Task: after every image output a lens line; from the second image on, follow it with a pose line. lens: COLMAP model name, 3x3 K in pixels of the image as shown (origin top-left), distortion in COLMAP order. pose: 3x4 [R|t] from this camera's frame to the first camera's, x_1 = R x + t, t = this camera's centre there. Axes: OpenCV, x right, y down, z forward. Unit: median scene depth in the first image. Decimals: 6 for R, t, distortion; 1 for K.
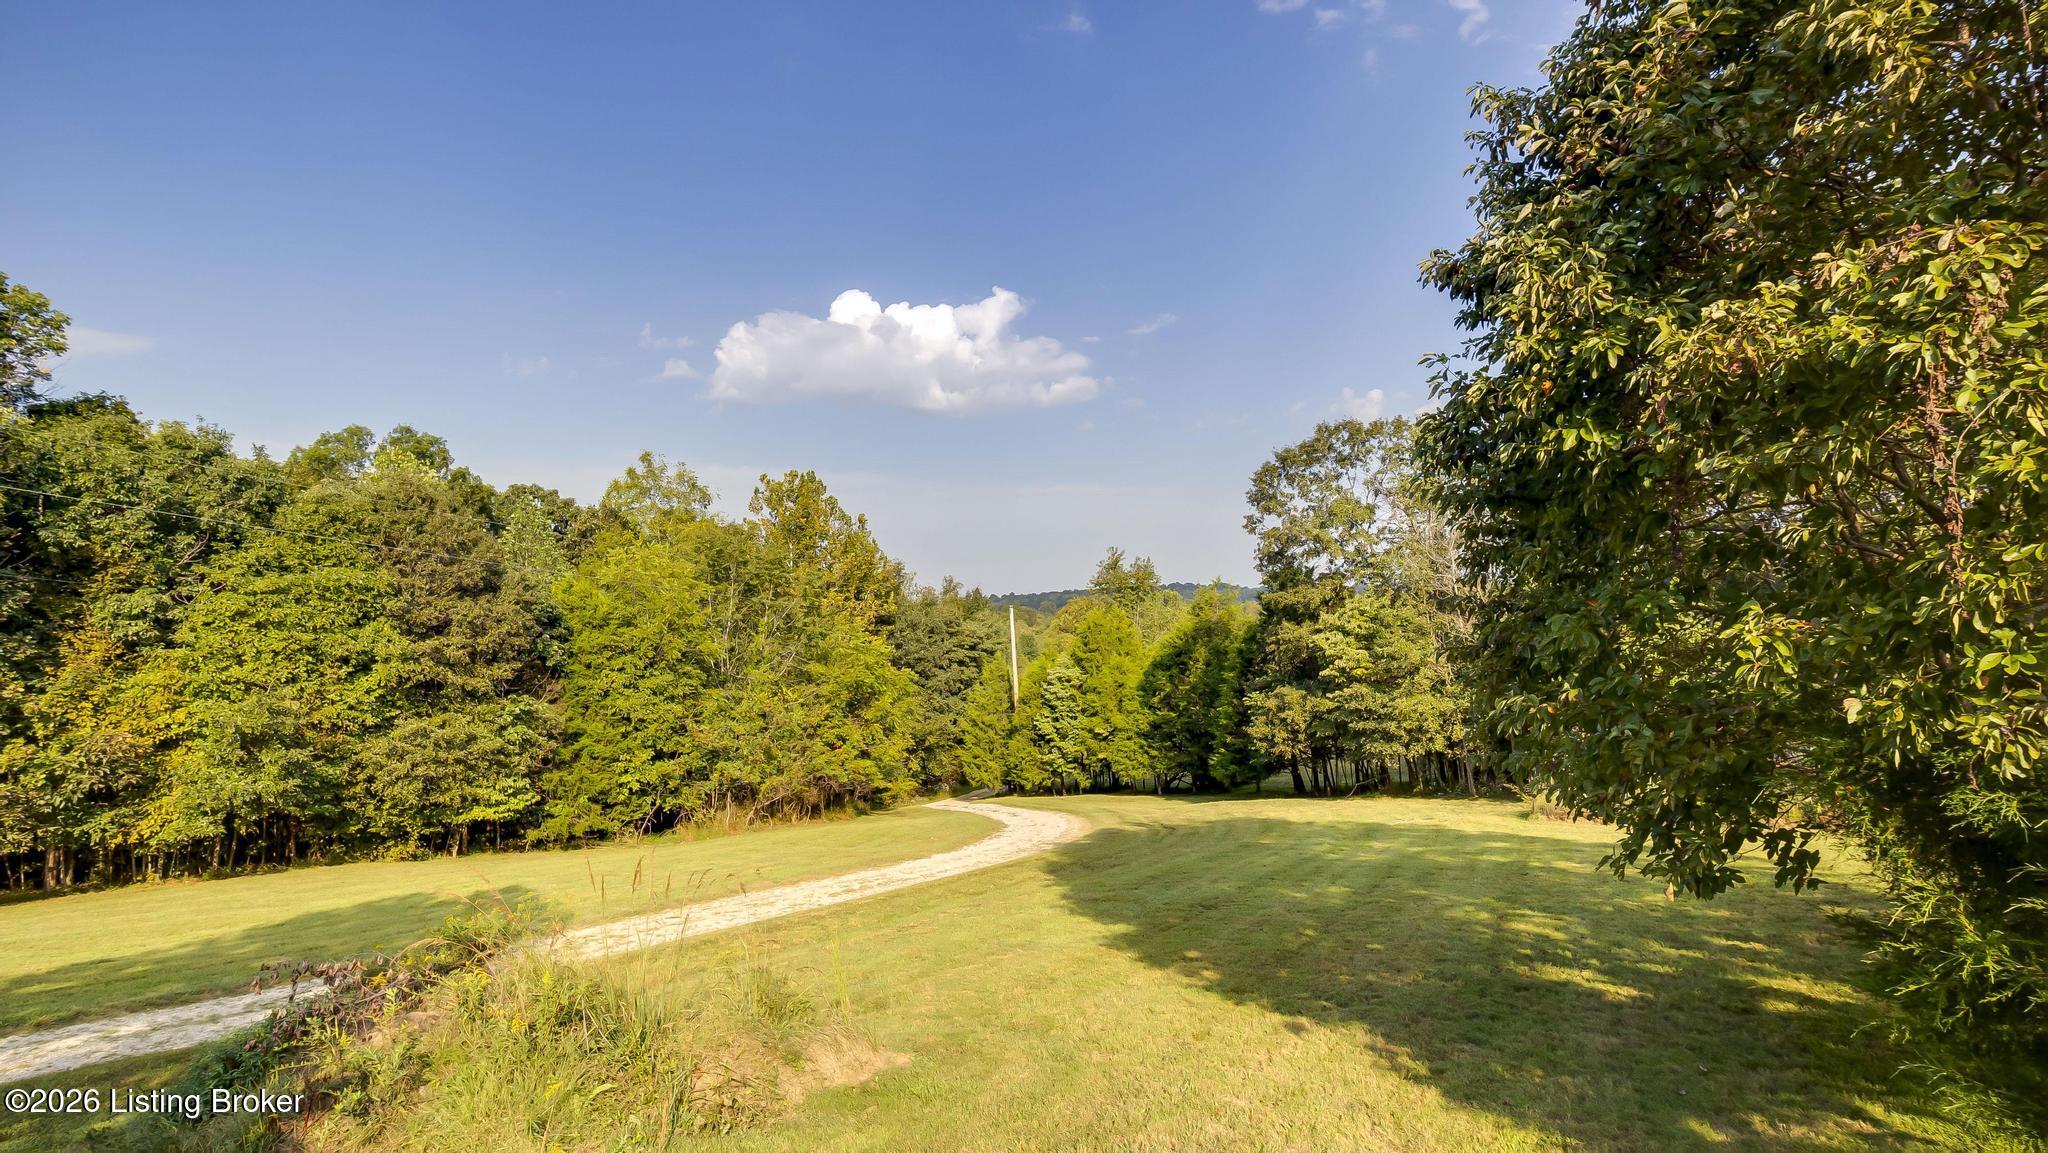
lens RADIAL K [[1031.2, 0, 1024.0], [0, 1031.2, 576.5], [0, 0, 1]] dist [-0.000873, 0.000012]
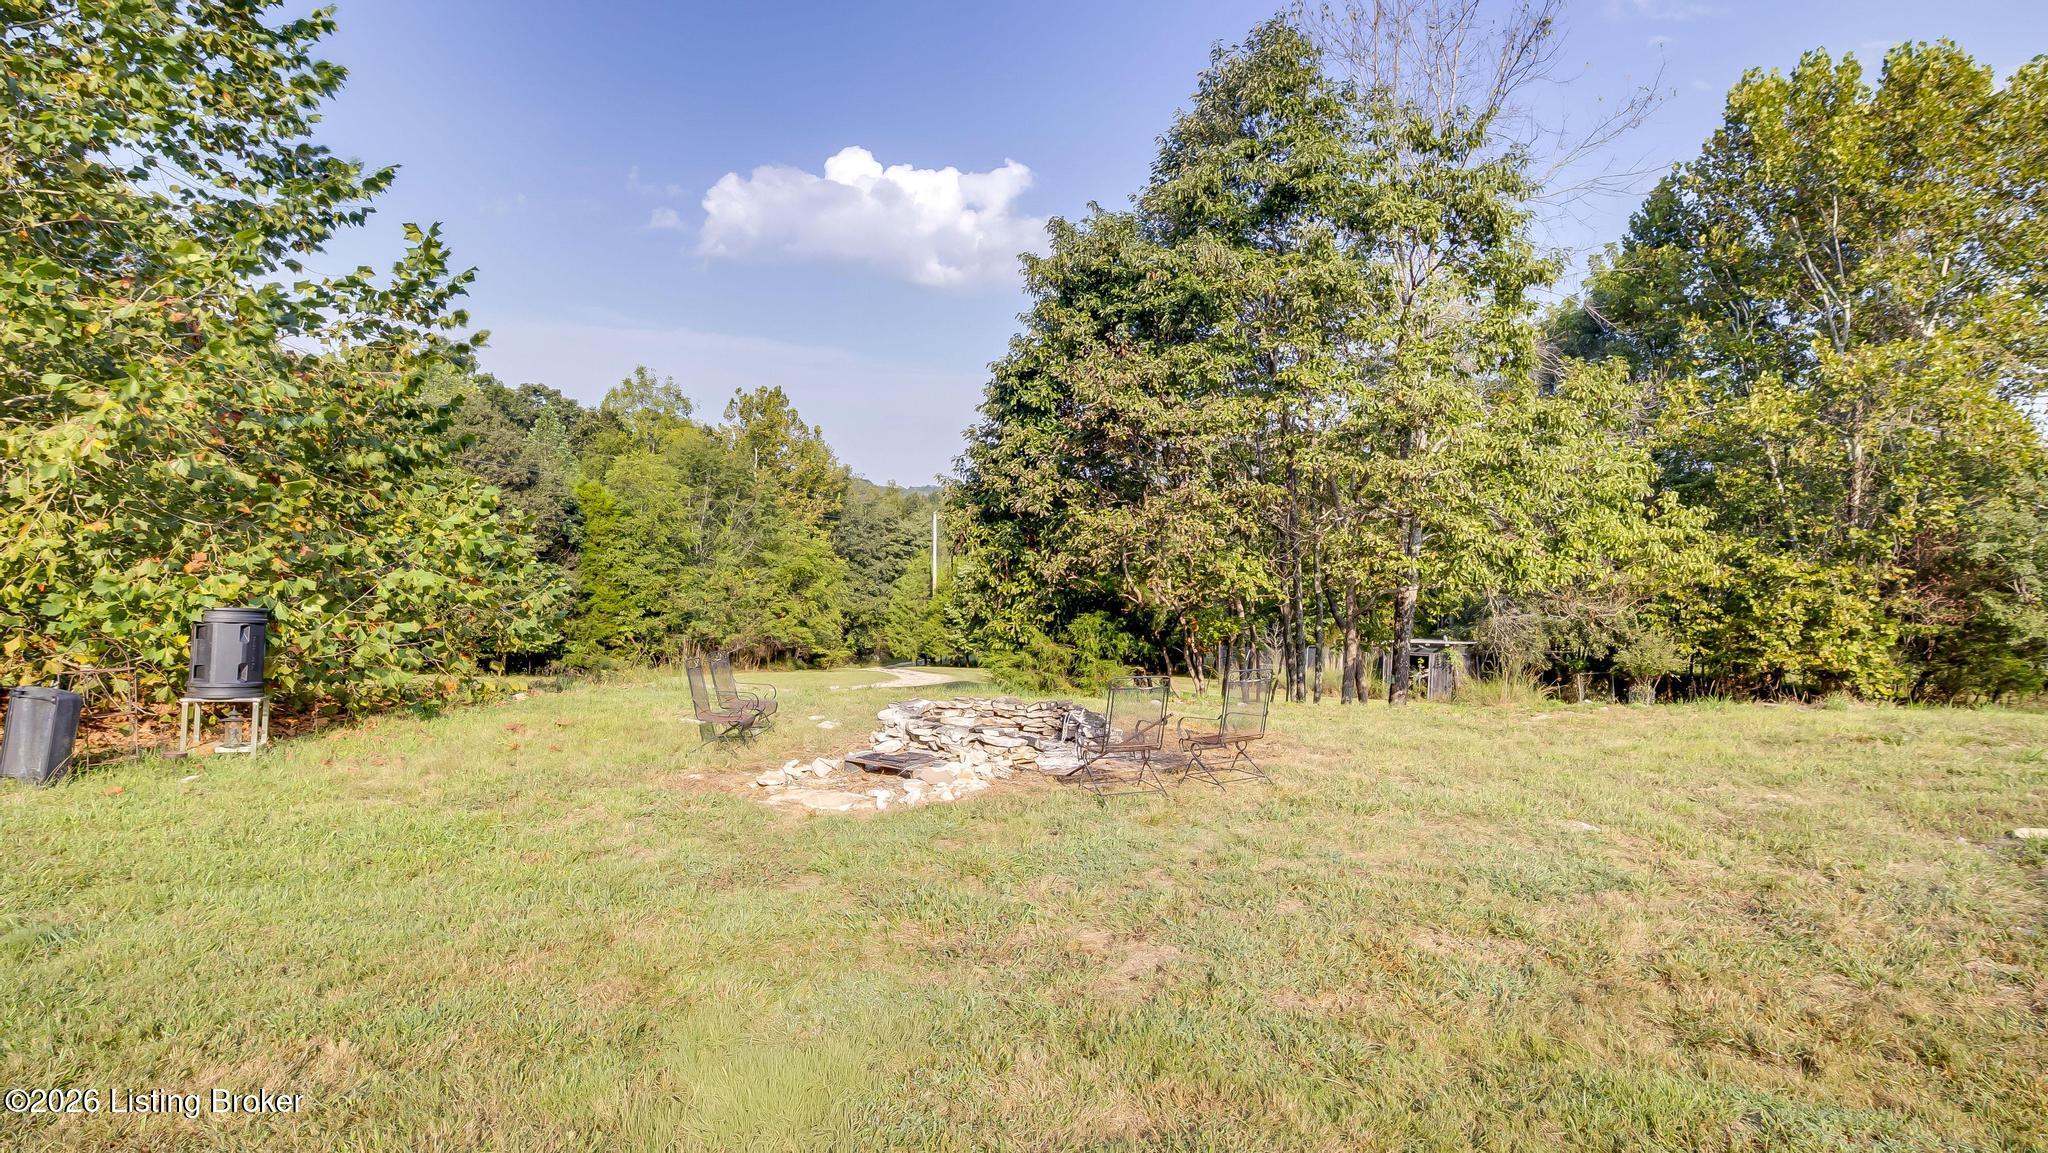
lens RADIAL K [[1066.6, 0, 1024.0], [0, 1066.6, 576.5], [0, 0, 1]] dist [-0.042814, 0.029208]
pose [[0.998051, 0.060799, 0.014040, 0.104134], [-0.061911, 0.992930, 0.101278, -0.041268], [-0.007783, -0.101950, 0.994759, -0.345702]]
